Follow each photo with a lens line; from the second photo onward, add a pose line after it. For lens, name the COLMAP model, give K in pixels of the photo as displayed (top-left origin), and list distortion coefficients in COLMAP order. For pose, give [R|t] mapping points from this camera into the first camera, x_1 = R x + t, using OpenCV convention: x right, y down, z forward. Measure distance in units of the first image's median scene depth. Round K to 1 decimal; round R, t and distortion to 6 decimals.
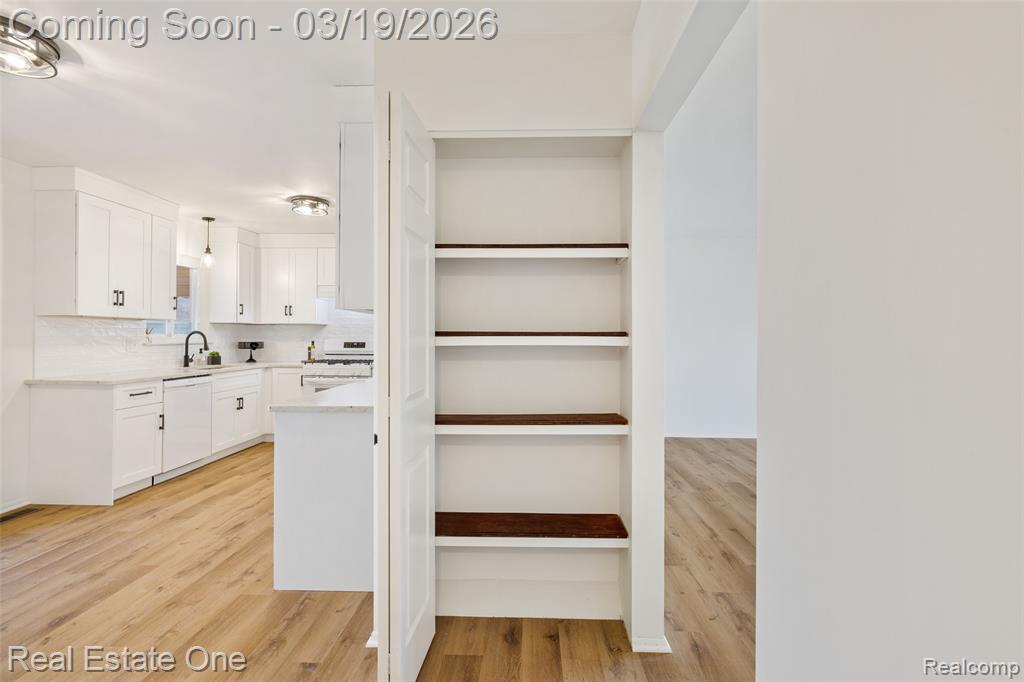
lens RADIAL K [[488.0, 0, 504.0], [0, 488.0, 335.2], [0, 0, 1]] dist [0.010674, -0.000458]
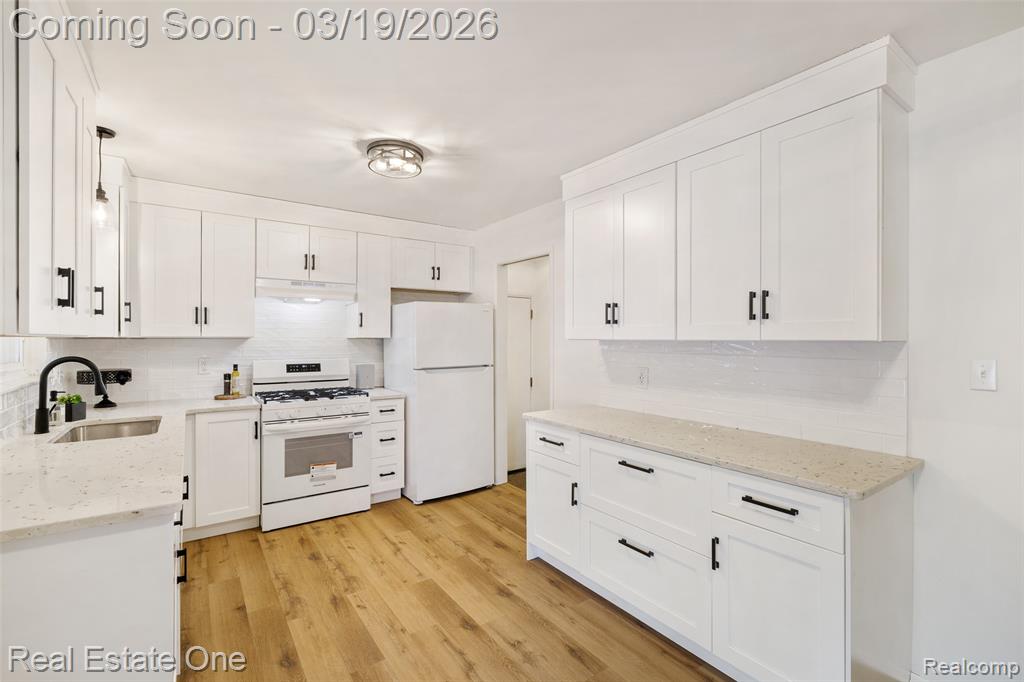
lens RADIAL K [[456.9, 0, 512.8], [0, 456.9, 339.8], [0, 0, 1]] dist [-0.003148, 0.000372]
pose [[0.789637, -0.006596, 0.613539, -0.716705], [0.002224, 0.999966, 0.007888, -0.035698], [-0.613570, -0.004864, 0.789625, 0.481441]]
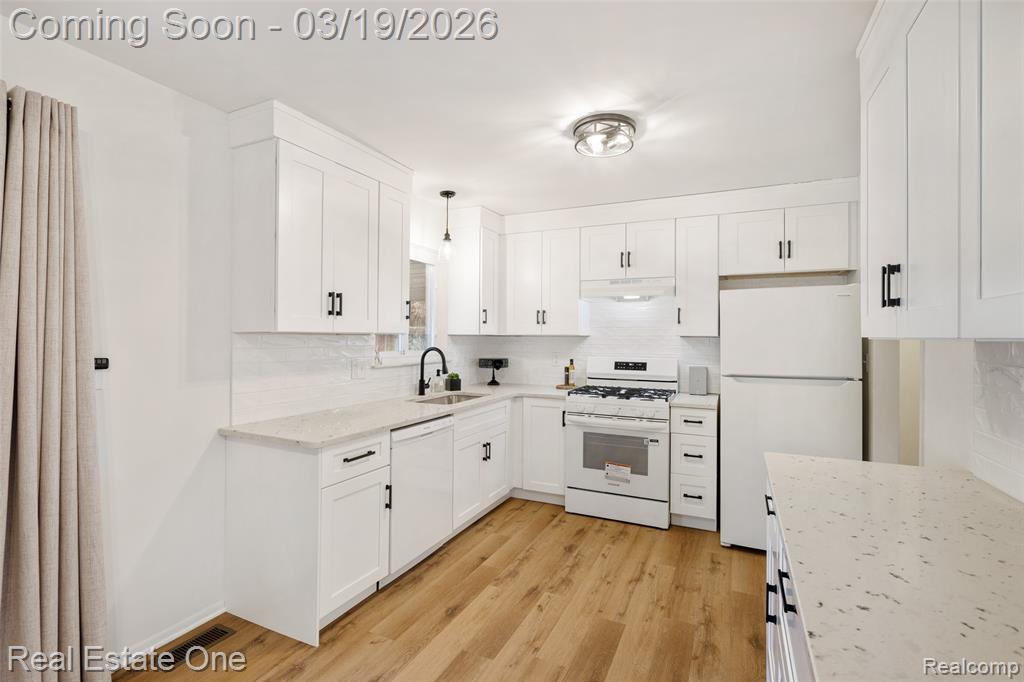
lens RADIAL K [[472.7, 0, 509.4], [0, 472.7, 336.8], [0, 0, 1]] dist [-0.005570, 0.001664]
pose [[0.922644, 0.000212, -0.385652, -0.317381], [-0.000297, 1.000000, -0.000160, -0.031103], [0.385652, 0.000263, 0.922644, 0.496693]]
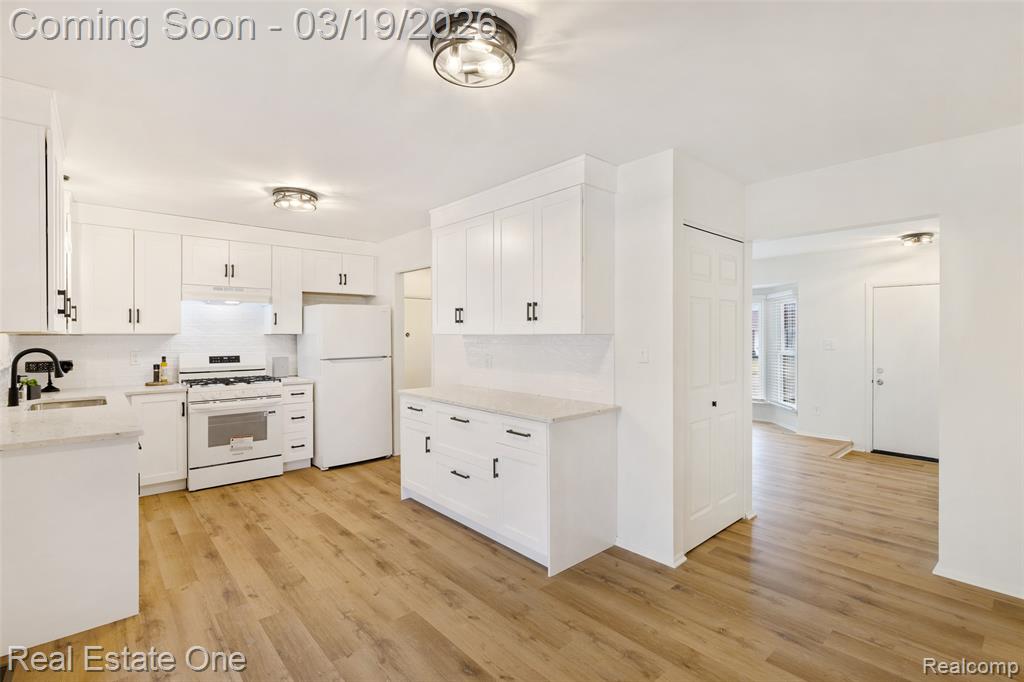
lens RADIAL K [[472.7, 0, 511.1], [0, 472.7, 337.1], [0, 0, 1]] dist [-0.005570, 0.001664]
pose [[0.718018, -0.010065, 0.695951, -0.781850], [0.004897, 0.999944, 0.009409, -0.033306], [-0.696007, -0.003348, 0.718027, 0.162104]]
